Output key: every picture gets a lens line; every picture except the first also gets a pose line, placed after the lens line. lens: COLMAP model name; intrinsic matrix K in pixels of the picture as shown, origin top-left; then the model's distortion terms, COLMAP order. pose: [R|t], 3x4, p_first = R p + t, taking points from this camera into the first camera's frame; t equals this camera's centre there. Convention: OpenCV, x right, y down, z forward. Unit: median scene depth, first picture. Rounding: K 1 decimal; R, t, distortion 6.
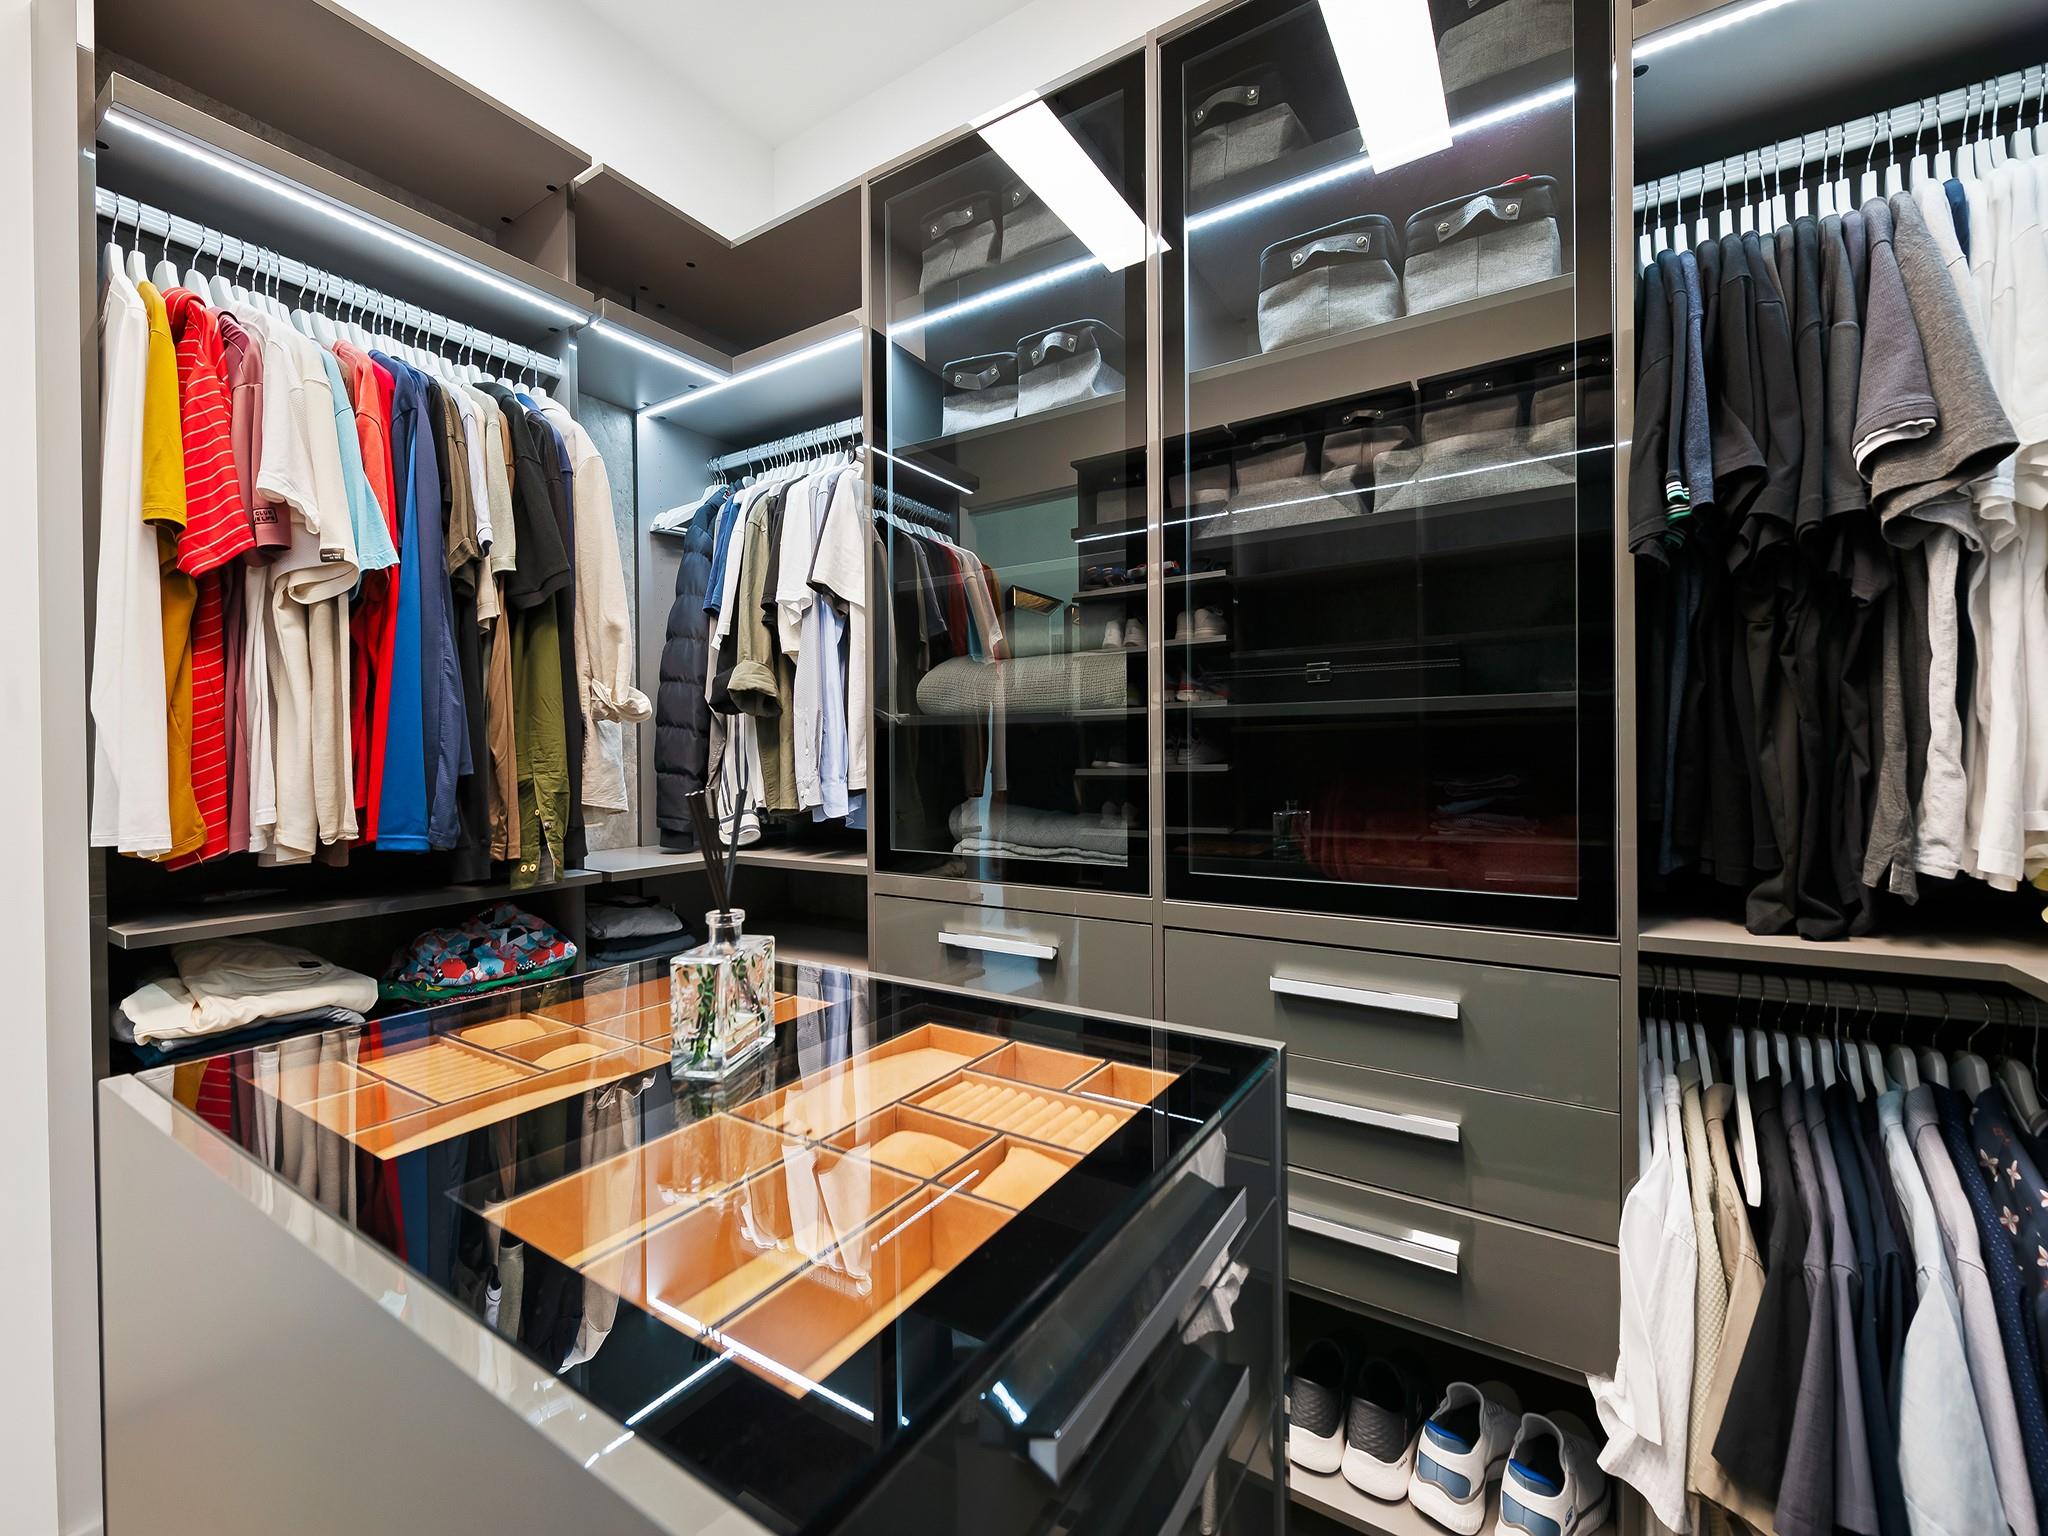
lens RADIAL K [[857.5, 0, 976.7], [0, 857.5, 757.2], [0, 0, 1]] dist [-0.002218, -0.000278]
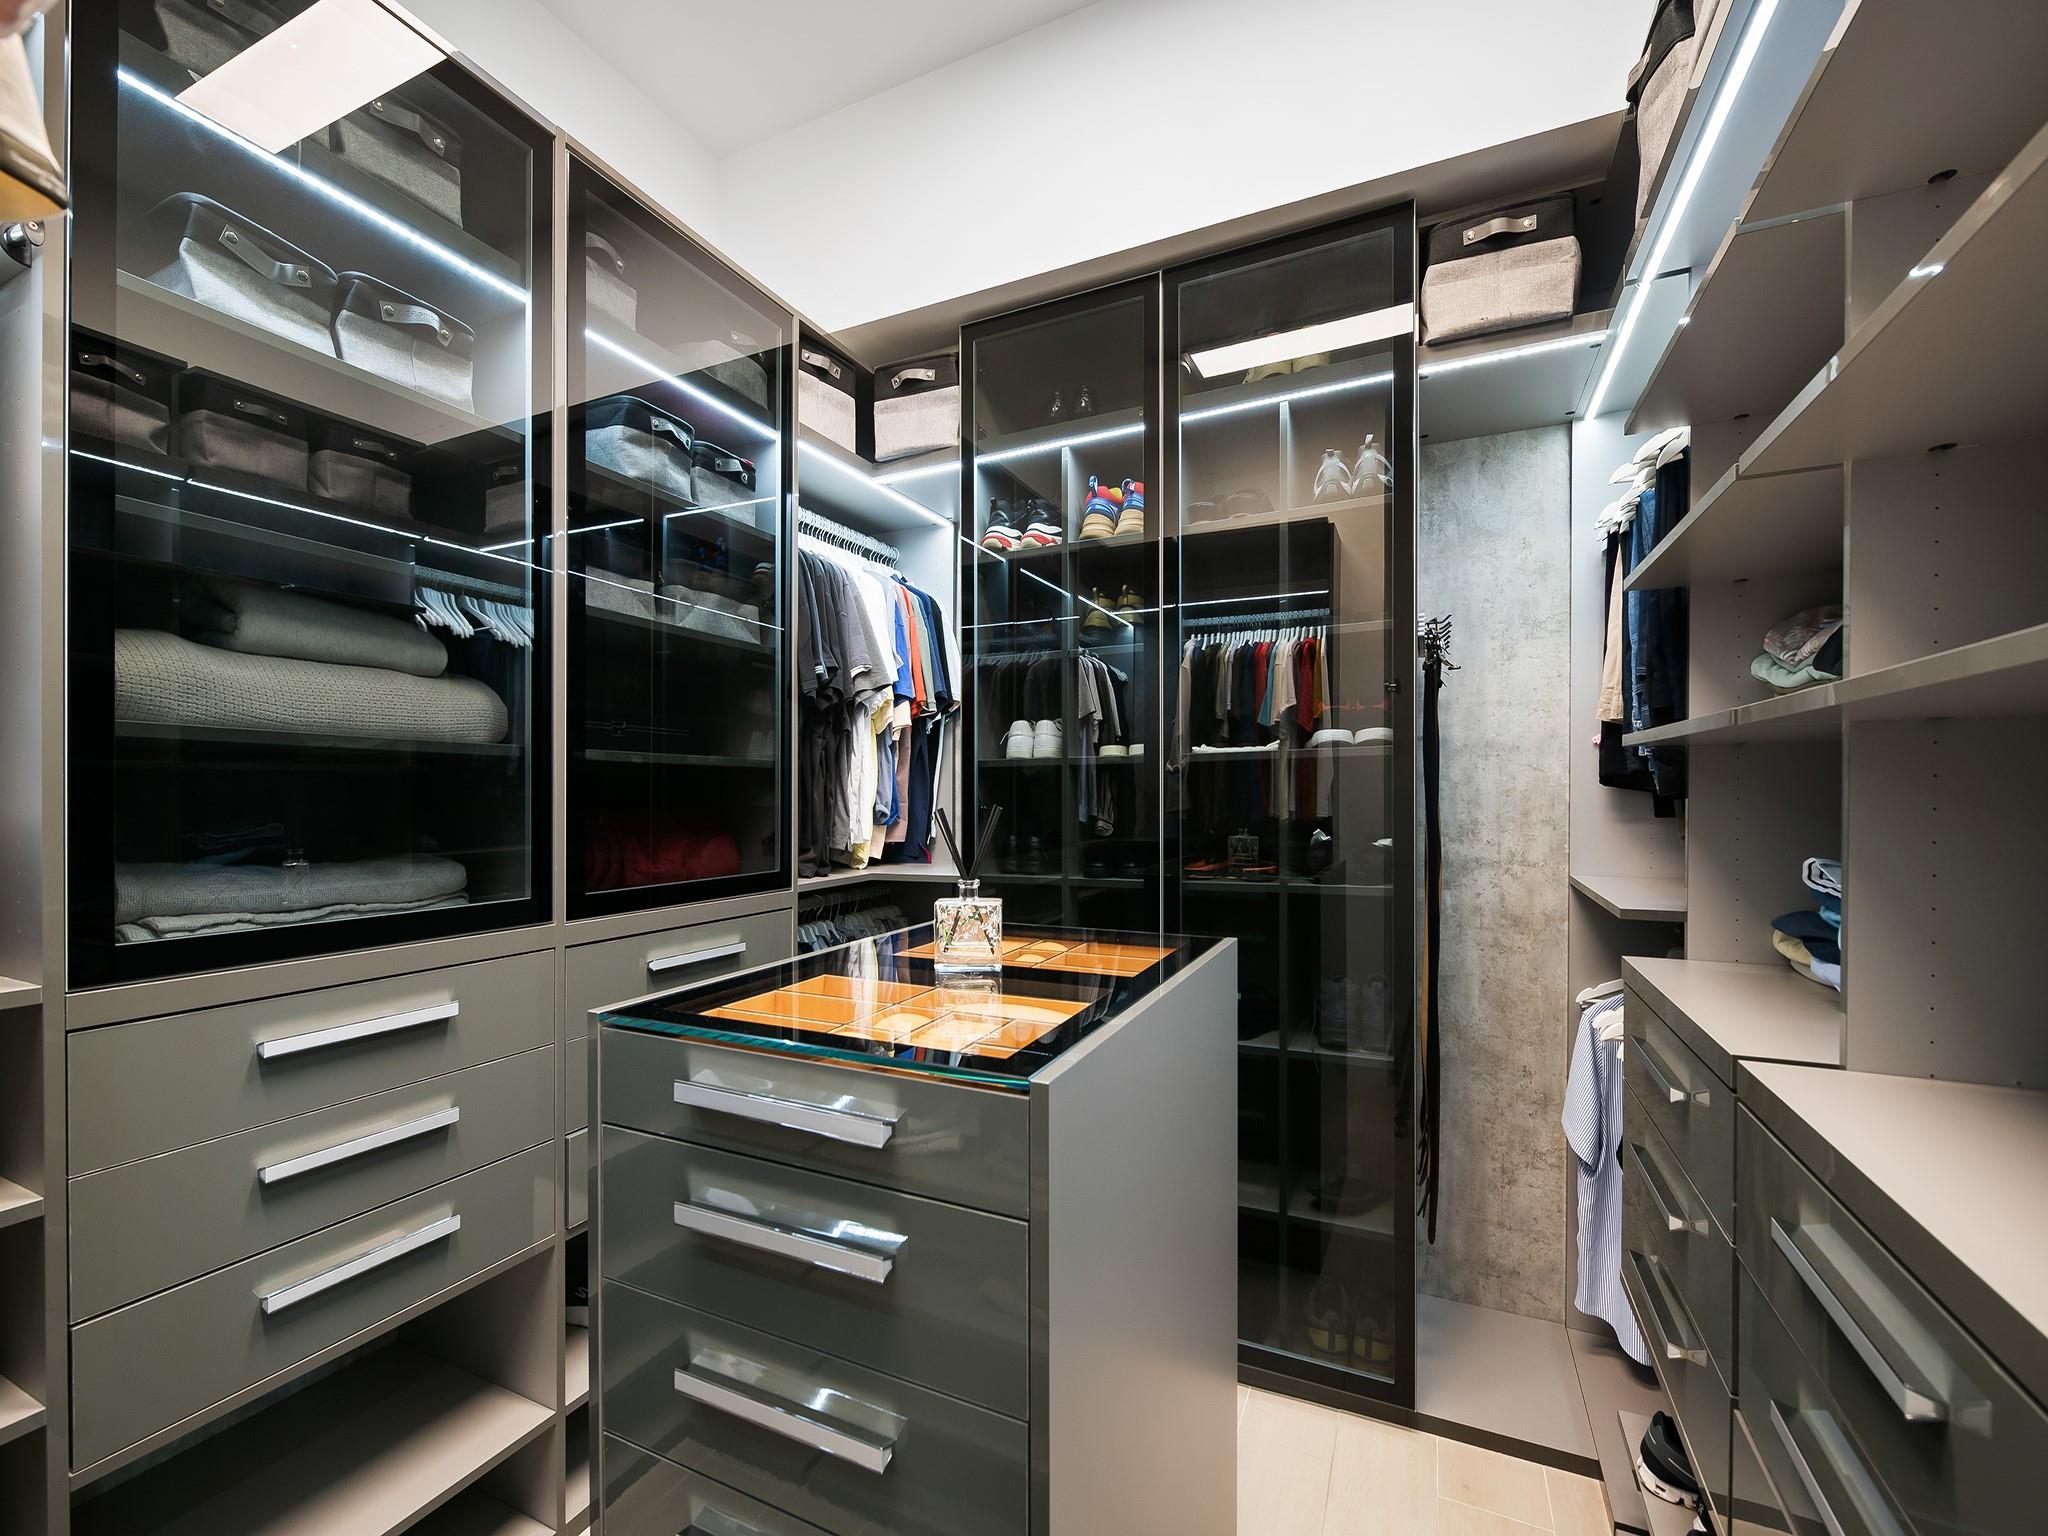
lens RADIAL K [[857.5, 0, 1021.9], [0, 857.5, 789.6], [0, 0, 1]] dist [-0.002218, -0.000278]
pose [[-0.161390, 0.025518, 0.986561, -1.057431], [0.013869, 0.999626, -0.023587, 0.034520], [-0.986793, 0.009876, -0.161684, 0.666665]]
